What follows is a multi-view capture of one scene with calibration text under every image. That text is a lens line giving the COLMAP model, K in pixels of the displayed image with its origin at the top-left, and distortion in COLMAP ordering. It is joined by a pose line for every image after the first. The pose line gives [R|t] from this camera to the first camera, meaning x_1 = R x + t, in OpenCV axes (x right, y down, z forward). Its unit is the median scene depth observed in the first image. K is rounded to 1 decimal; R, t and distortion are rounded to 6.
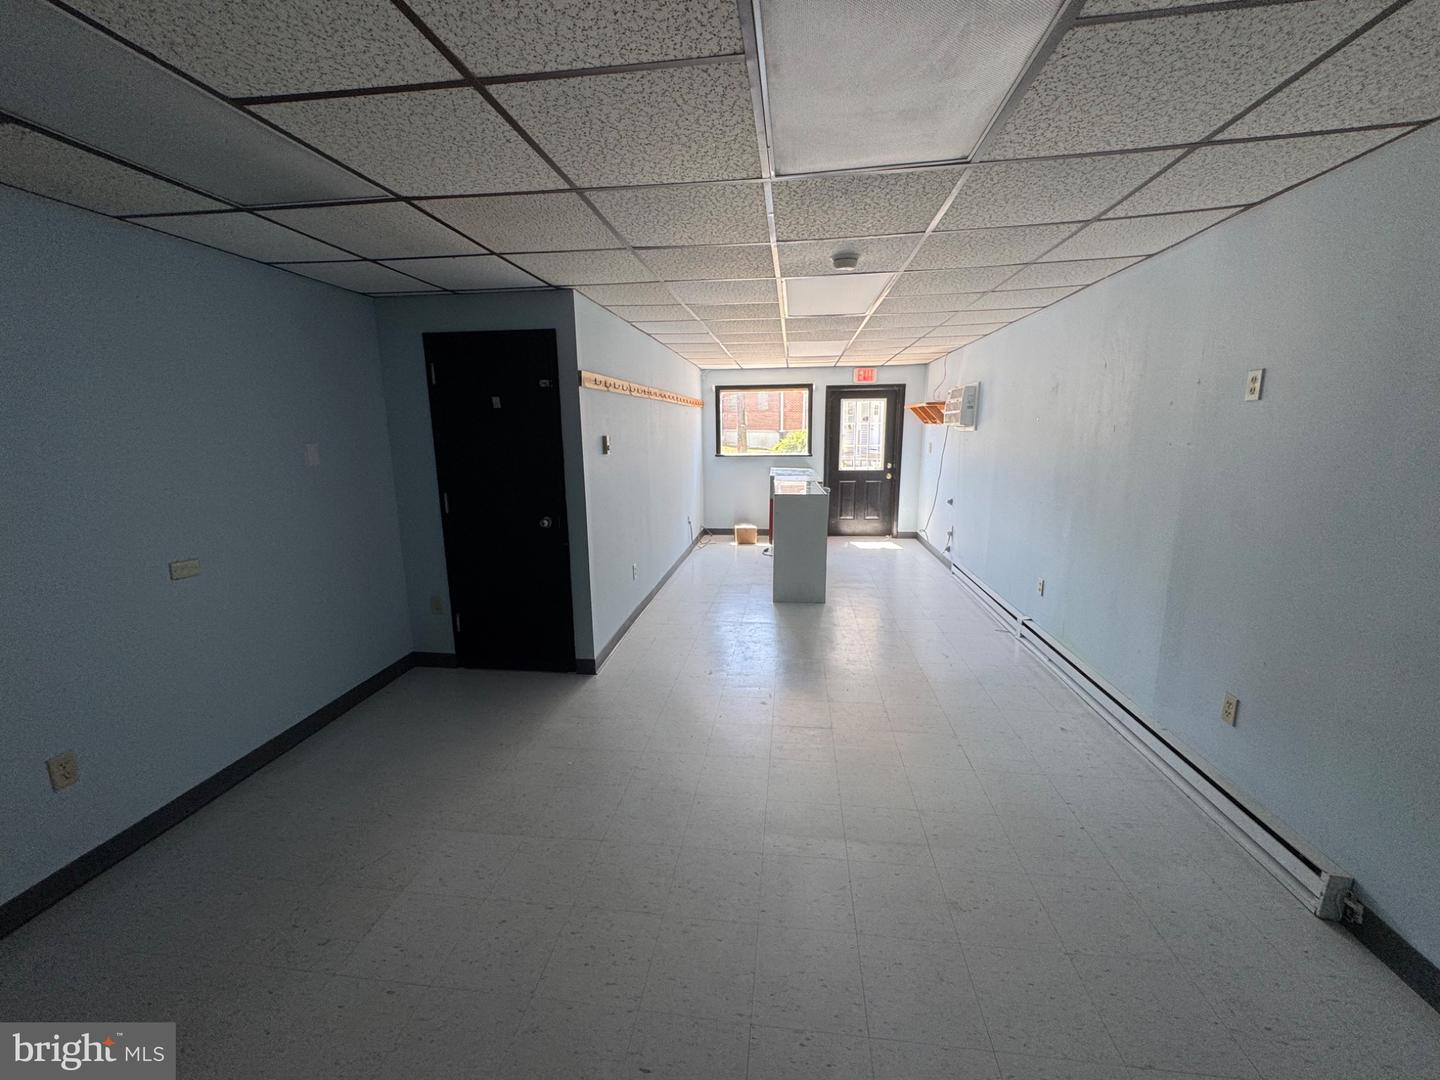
lens RADIAL K [[574.9, 0, 720.0], [0, 574.9, 540.0], [0, 0, 1]] dist [0.000620, 0.000356]
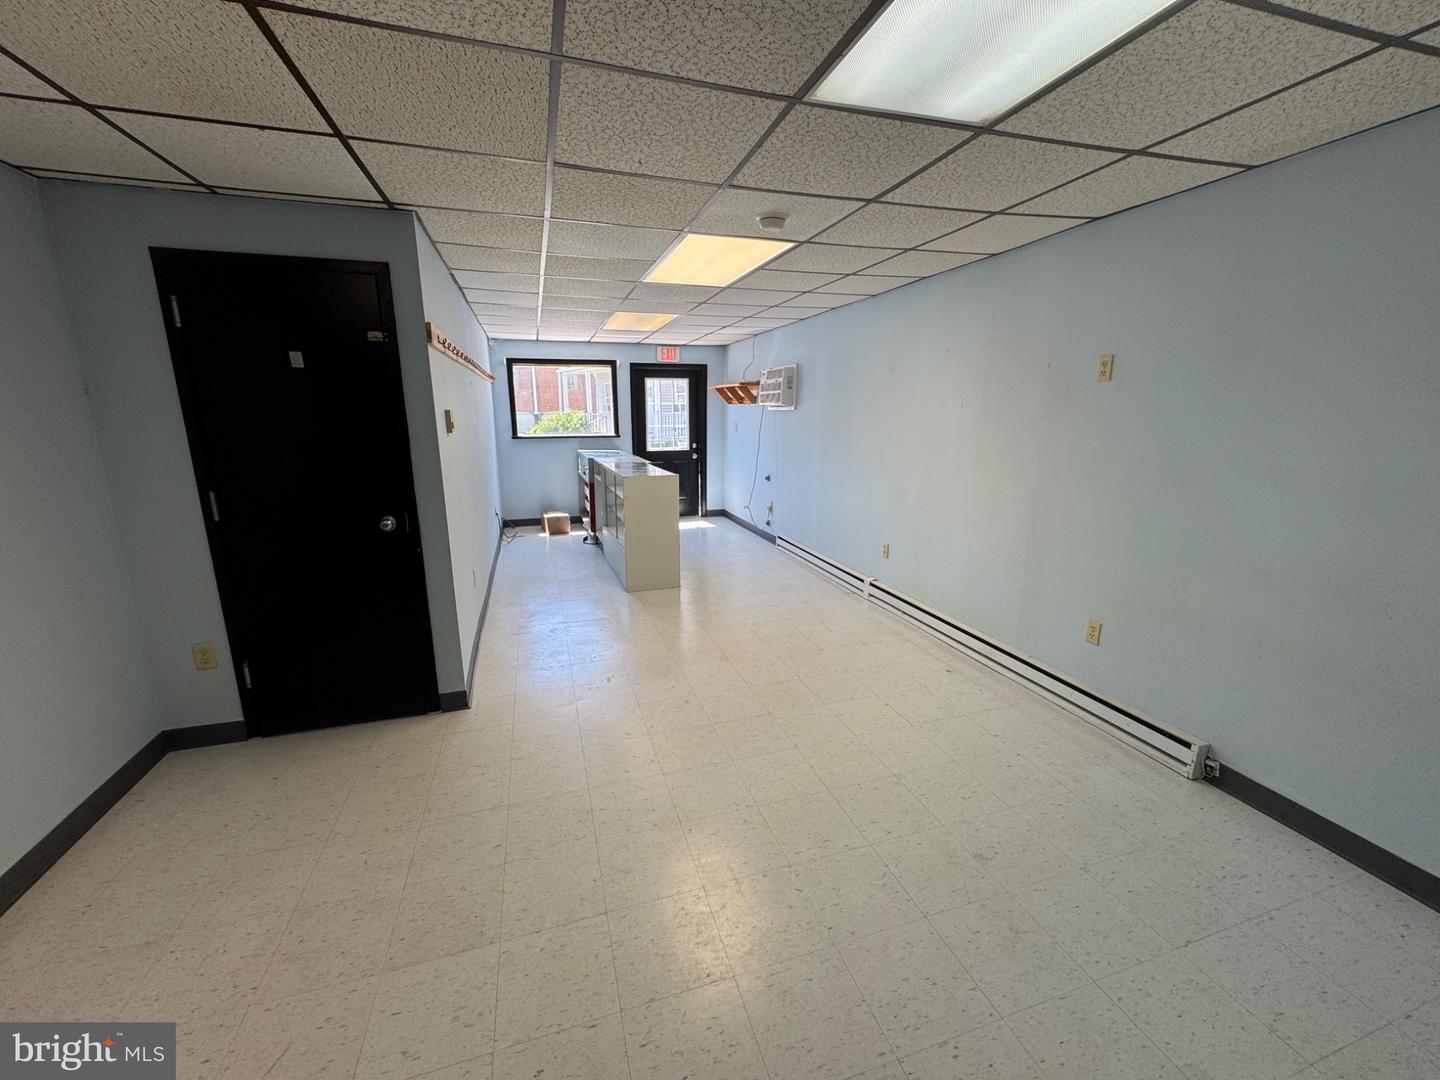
lens RADIAL K [[574.5, 0, 720.0], [0, 574.5, 540.0], [0, 0, 1]] dist [-0.001167, -0.000171]
pose [[0.908143, -0.084382, 0.410068, -0.116304], [0.072786, 0.996384, 0.043839, -0.005846], [-0.412284, -0.009965, 0.911001, 0.071976]]
